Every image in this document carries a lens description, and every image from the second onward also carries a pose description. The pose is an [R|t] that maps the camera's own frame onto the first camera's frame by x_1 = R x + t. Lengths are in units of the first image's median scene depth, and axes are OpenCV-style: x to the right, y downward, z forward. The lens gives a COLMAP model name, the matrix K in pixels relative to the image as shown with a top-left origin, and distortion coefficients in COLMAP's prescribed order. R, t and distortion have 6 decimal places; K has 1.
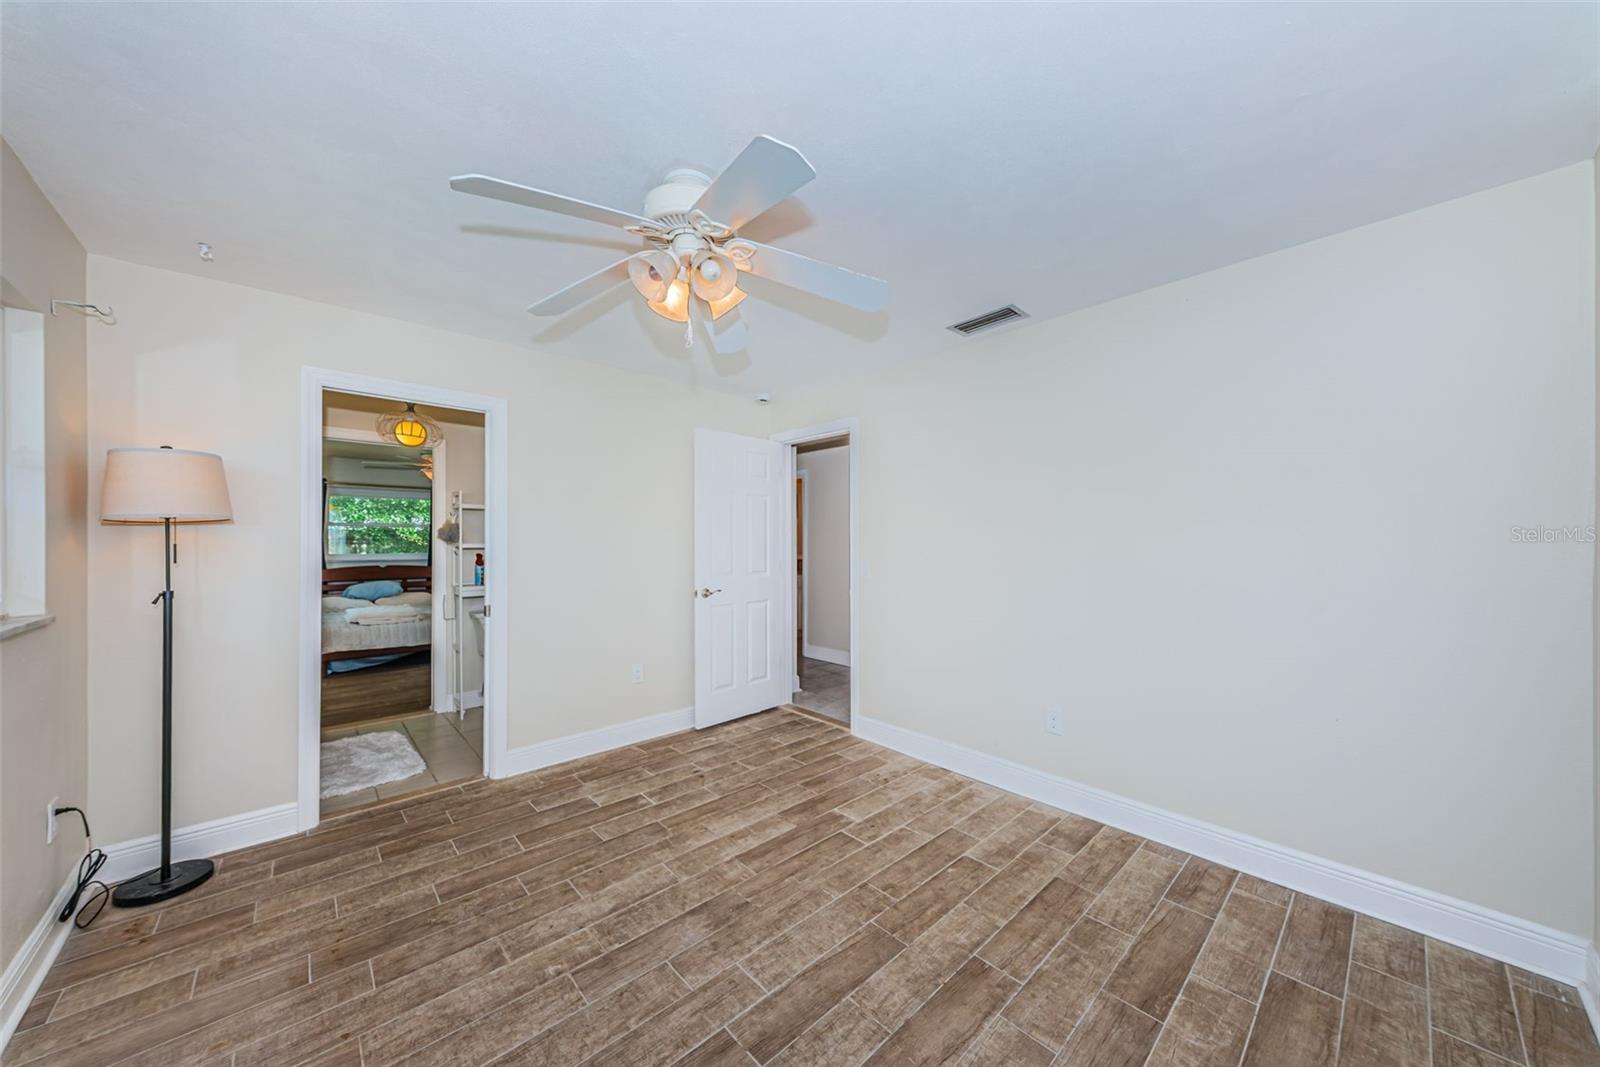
lens RADIAL K [[552.2, 0, 800.0], [0, 552.2, 533.5], [0, 0, 1]] dist [0.000967, 0.000089]
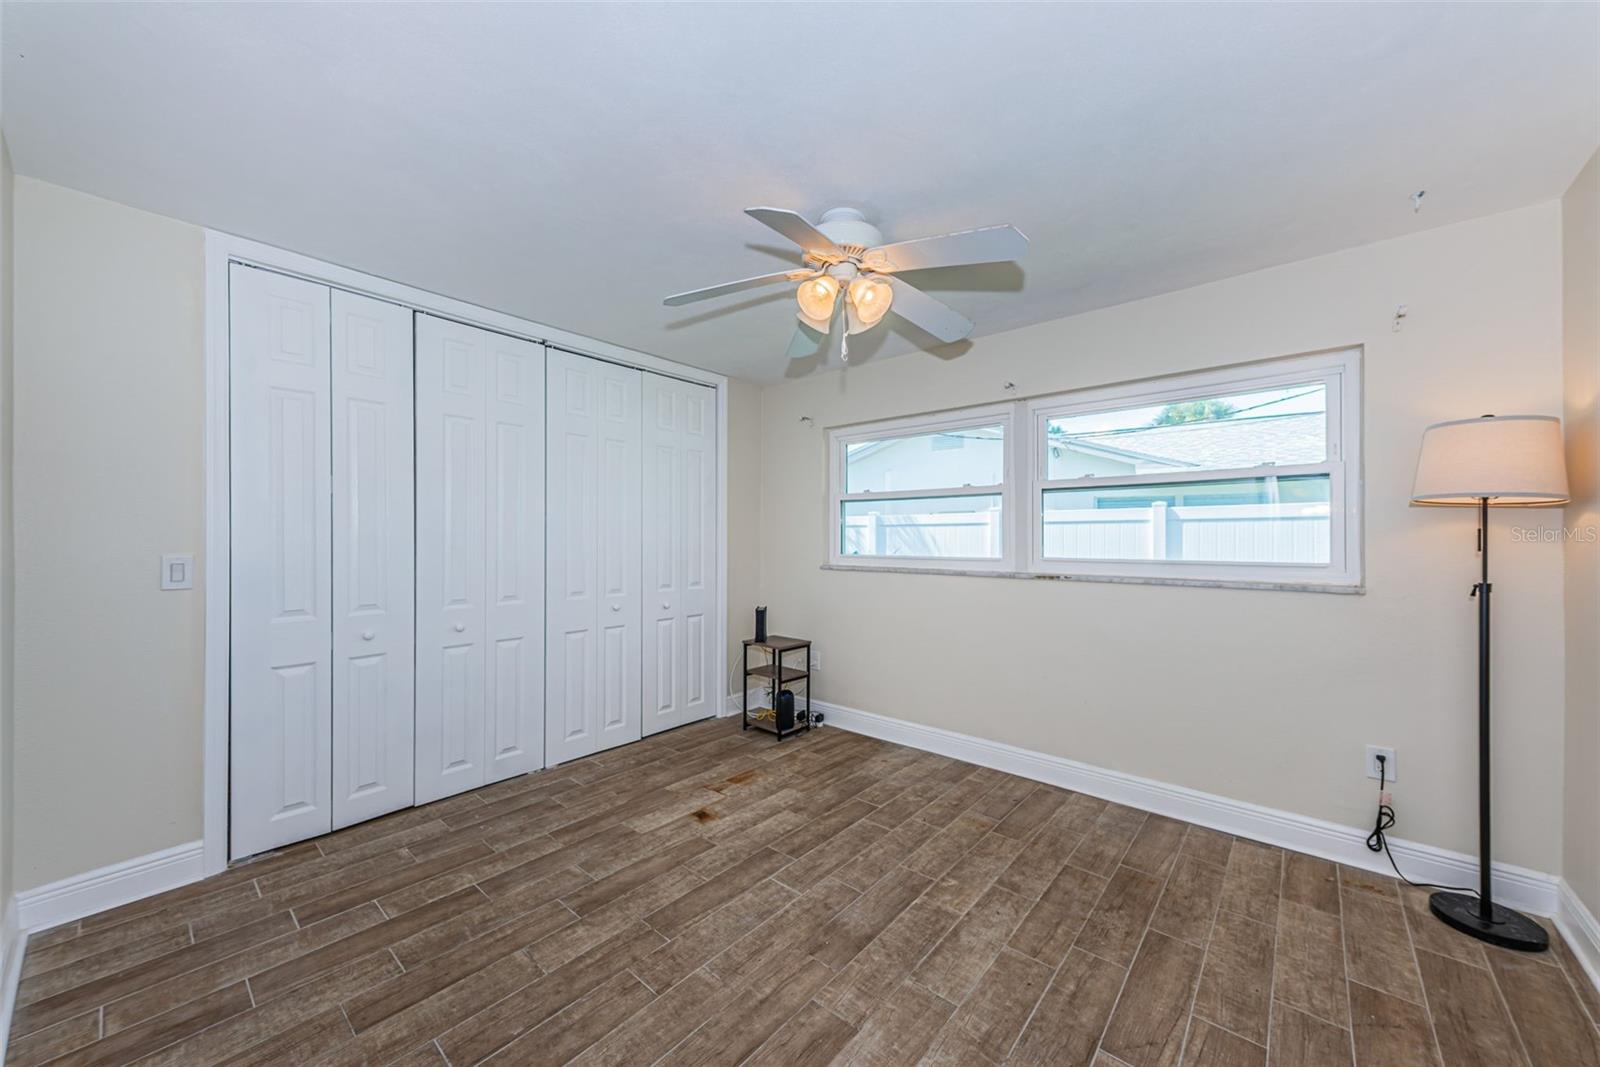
lens RADIAL K [[552.2, 0, 800.0], [0, 552.2, 533.5], [0, 0, 1]] dist [0.000967, 0.000089]
pose [[-0.992574, -0.001292, -0.121637, 0.026771], [0.001748, 0.999689, -0.024884, 0.050928], [0.121631, -0.024912, -0.992263, 1.942240]]
